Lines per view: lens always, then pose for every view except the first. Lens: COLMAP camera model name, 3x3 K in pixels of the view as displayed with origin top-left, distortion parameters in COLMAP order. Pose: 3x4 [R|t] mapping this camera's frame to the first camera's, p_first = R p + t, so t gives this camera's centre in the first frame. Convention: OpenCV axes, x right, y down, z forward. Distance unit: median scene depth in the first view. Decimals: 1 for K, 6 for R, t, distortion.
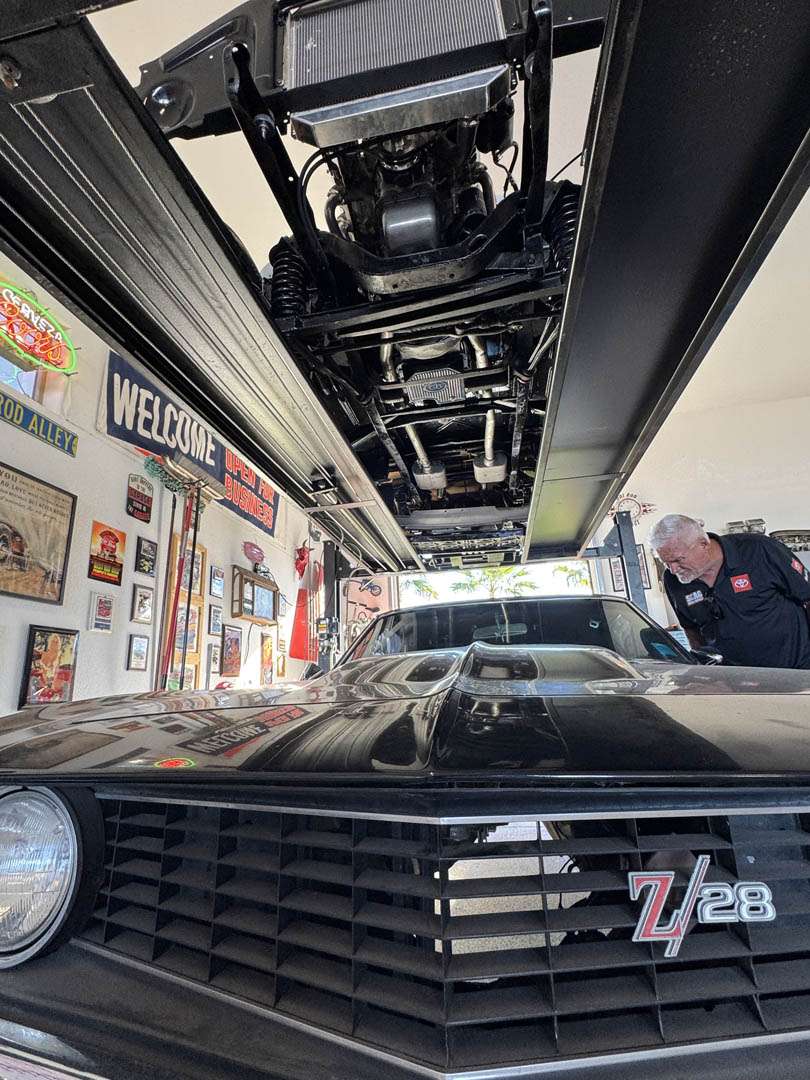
lens RADIAL K [[511.1, 0, 405.0], [0, 511.1, 540.0], [0, 0, 1]] dist [0.000211, 0.000002]
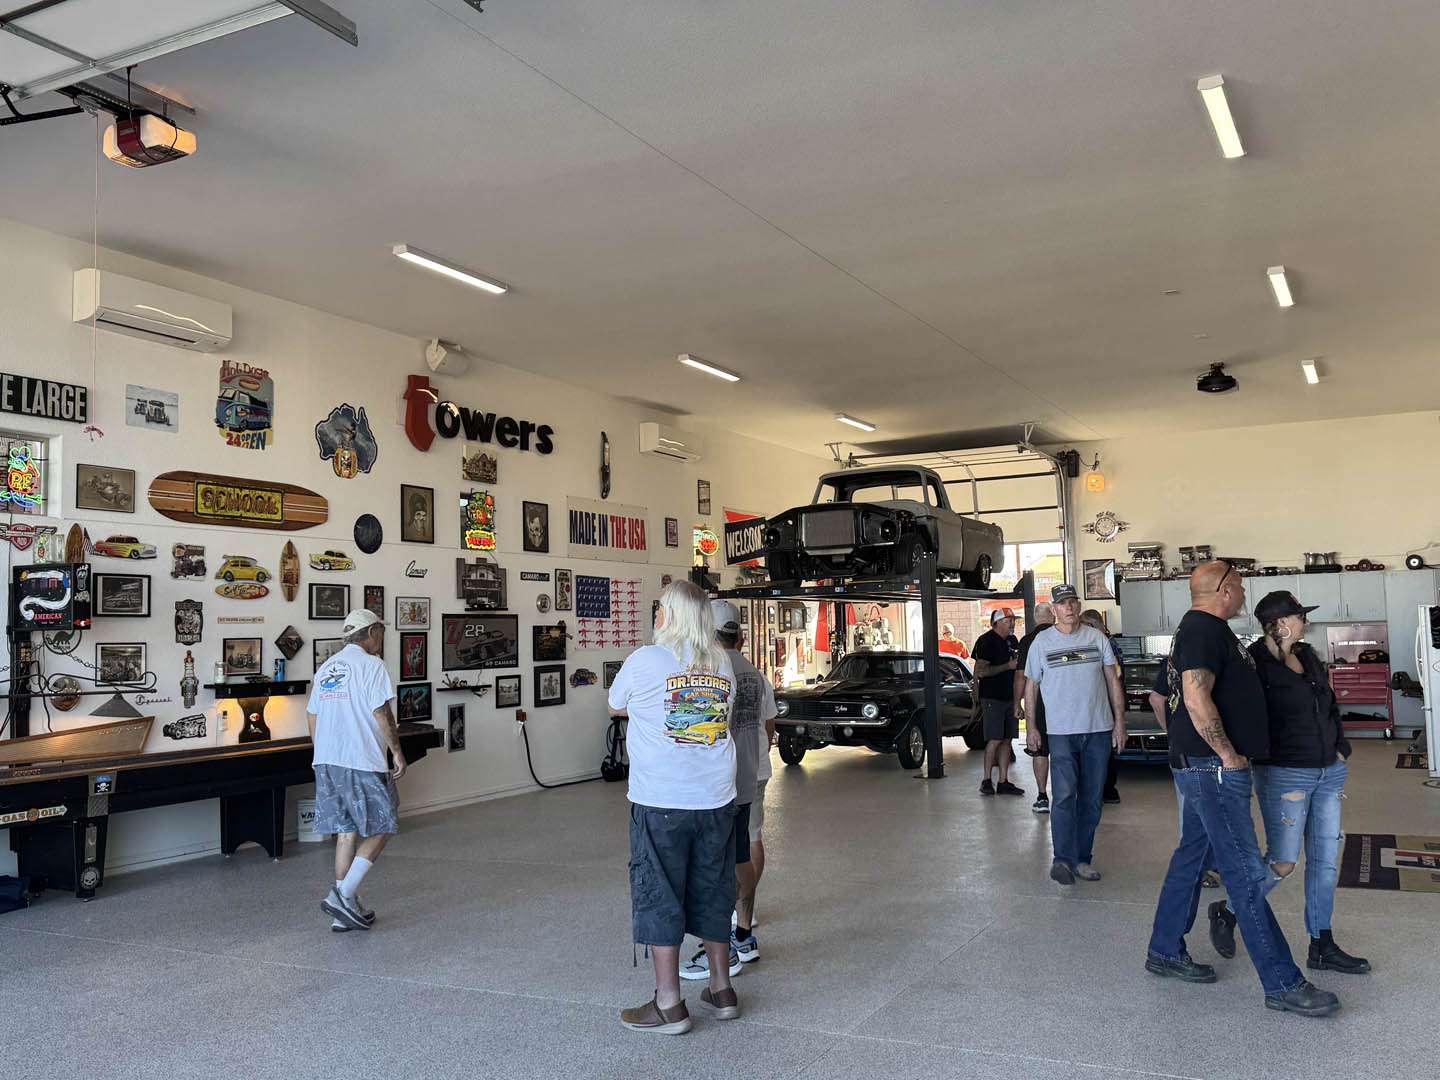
lens RADIAL K [[1322.4, 0, 720.0], [0, 1322.4, 540.0], [0, 0, 1]] dist [0.162236, -0.409348]
pose [[0.955621, 0.011307, -0.294381, 0.688469], [0.055341, 0.974583, 0.217082, -1.008665], [0.289354, -0.223739, 0.930707, -2.786210]]
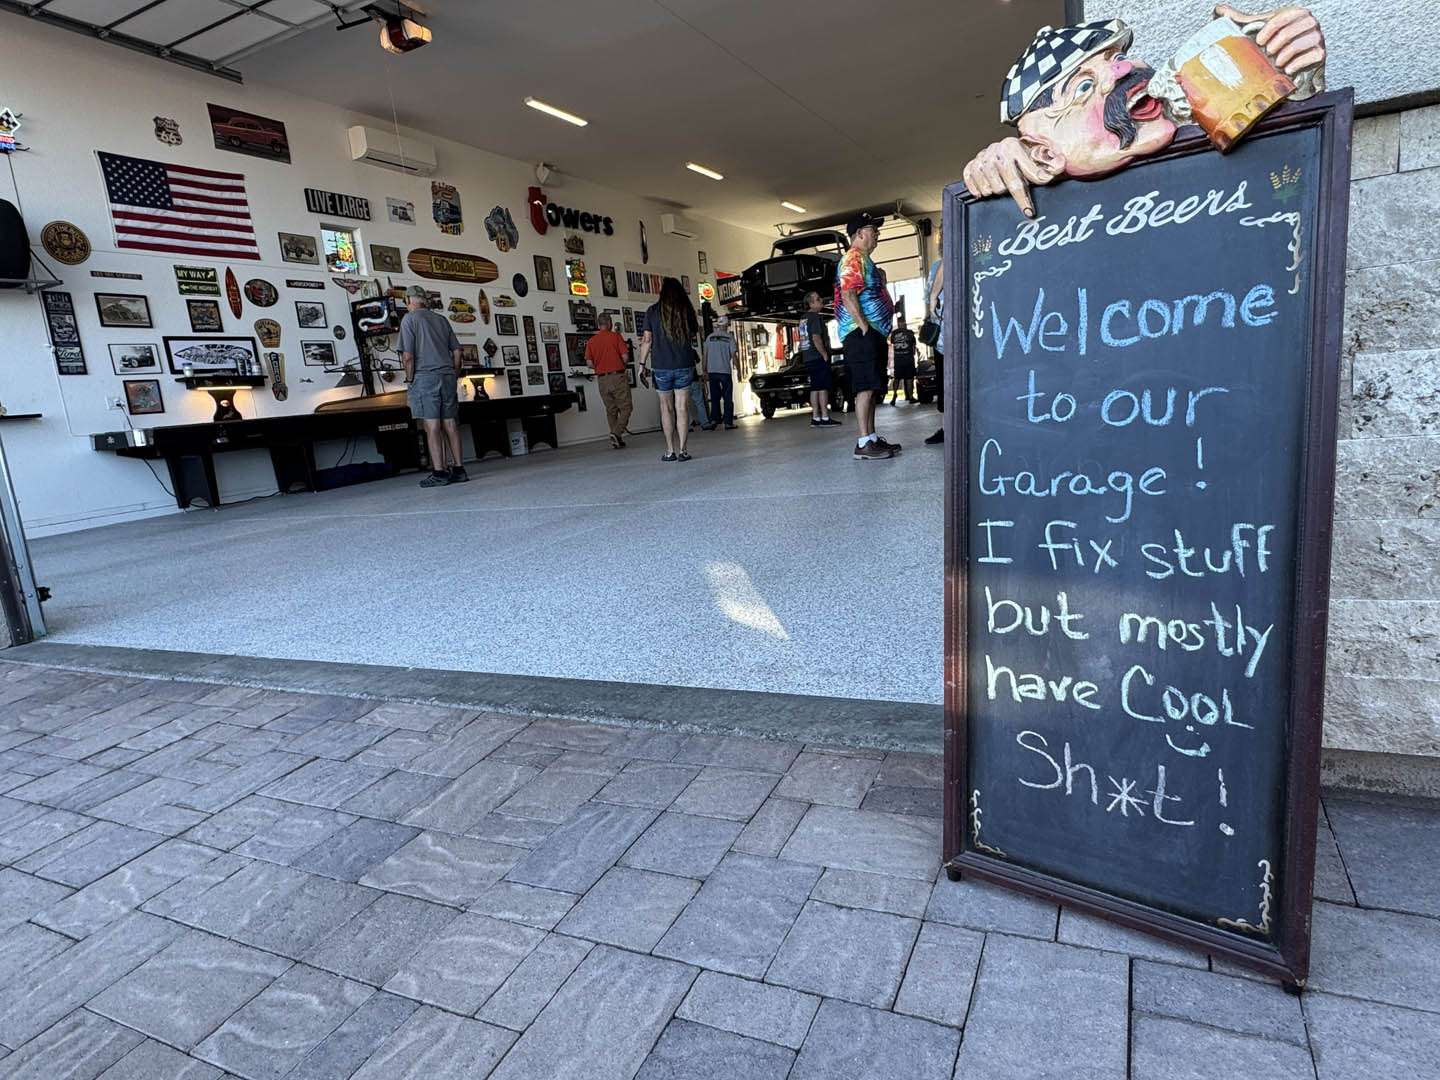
lens RADIAL K [[833.6, 0, 720.0], [0, 833.6, 540.0], [0, 0, 1]] dist [-0.017909, 0.000087]
pose [[0.958973, 0.010465, -0.283305, 0.711954], [0.128186, 0.875325, 0.466235, -0.976192], [0.252863, -0.483422, 0.838071, -3.060219]]
